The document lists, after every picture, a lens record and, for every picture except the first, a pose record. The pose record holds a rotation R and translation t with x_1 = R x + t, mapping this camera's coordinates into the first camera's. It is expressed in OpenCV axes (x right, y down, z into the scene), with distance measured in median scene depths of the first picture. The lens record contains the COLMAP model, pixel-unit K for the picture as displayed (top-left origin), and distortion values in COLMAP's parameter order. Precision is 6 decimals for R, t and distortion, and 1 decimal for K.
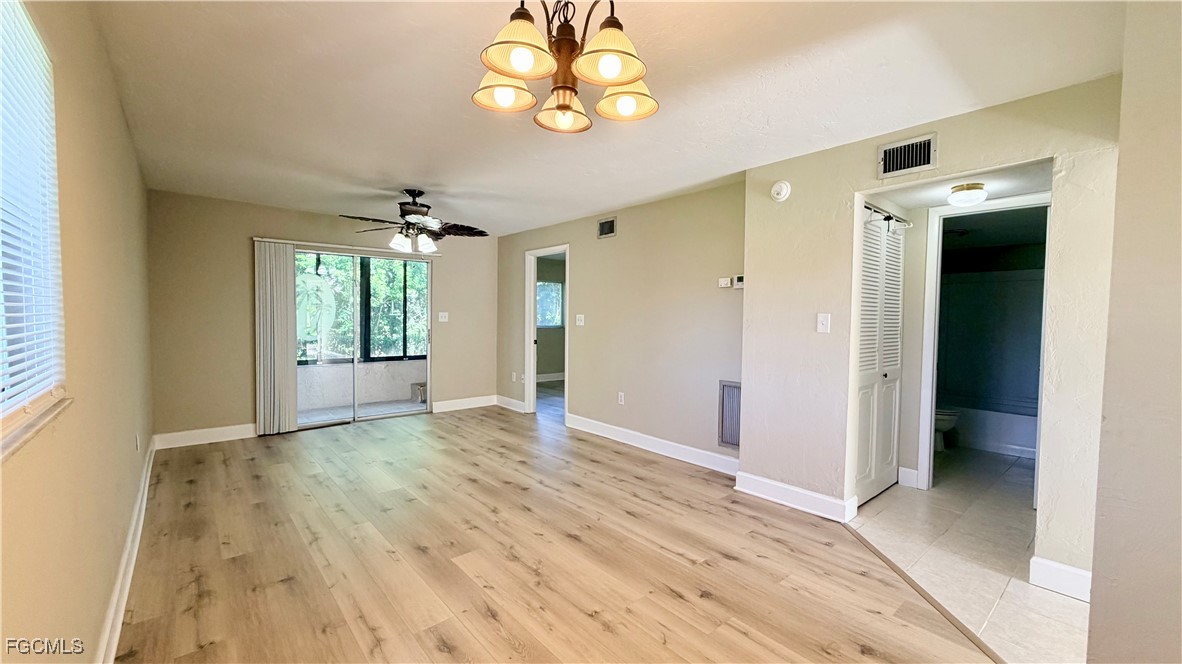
lens RADIAL K [[452.2, 0, 589.0], [0, 452.2, 369.5], [0, 0, 1]] dist [-0.000594, -0.000055]
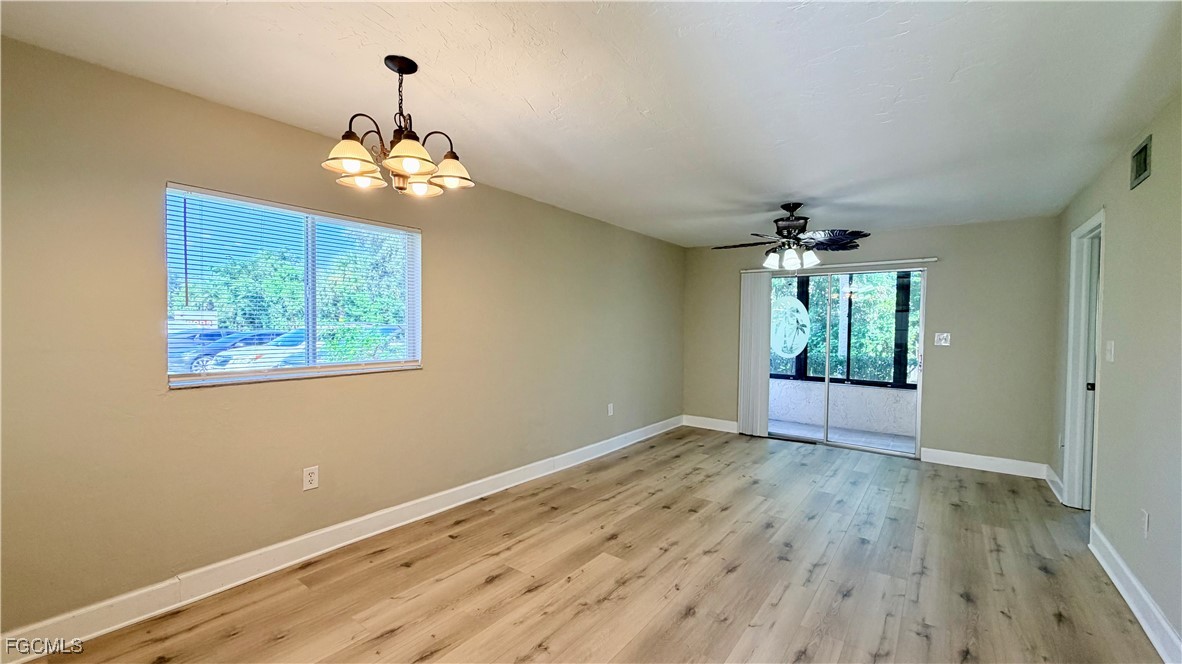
lens RADIAL K [[474.6, 0, 591.0], [0, 474.6, 332.0], [0, 0, 1]] dist [-0.000126, -0.000042]
pose [[0.219566, 0.007504, -0.975569, 0.553723], [-0.124651, 0.991990, -0.020424, -0.059464], [0.967602, 0.126090, 0.218742, 0.441234]]
